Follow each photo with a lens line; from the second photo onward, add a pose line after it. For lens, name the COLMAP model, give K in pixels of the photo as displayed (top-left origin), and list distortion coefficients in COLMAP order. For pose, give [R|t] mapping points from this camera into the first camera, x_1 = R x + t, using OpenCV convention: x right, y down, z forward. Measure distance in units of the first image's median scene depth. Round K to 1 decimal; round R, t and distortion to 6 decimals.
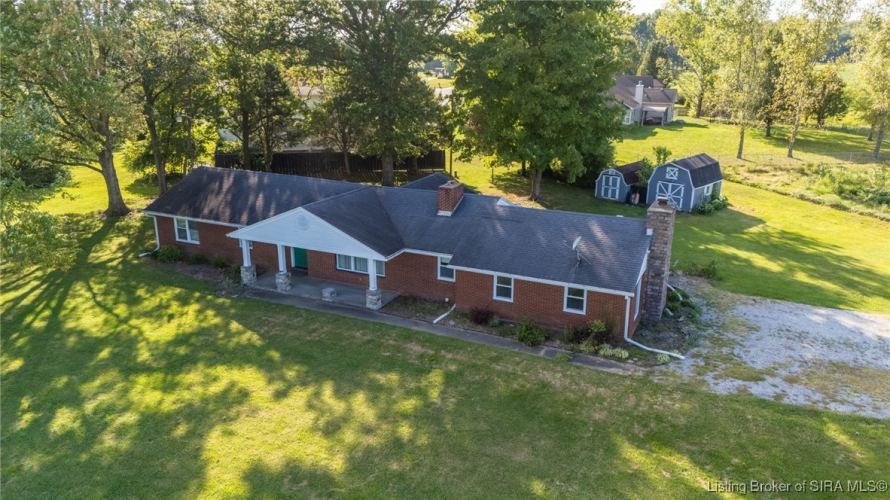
lens RADIAL K [[655.3, 0, 445.0], [0, 655.3, 250.0], [0, 0, 1]] dist [0.043941, -0.004684]
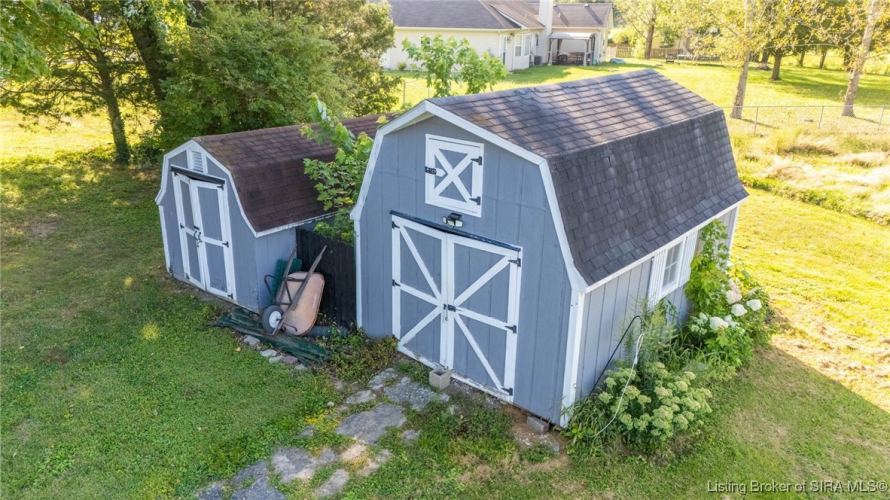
lens RADIAL K [[655.3, 0, 445.0], [0, 655.3, 250.0], [0, 0, 1]] dist [0.043941, -0.004684]
pose [[0.997968, -0.010319, 0.062881, 0.318732], [0.007822, 0.999176, 0.039831, -0.100510], [-0.063240, -0.039258, 0.997226, 0.807496]]
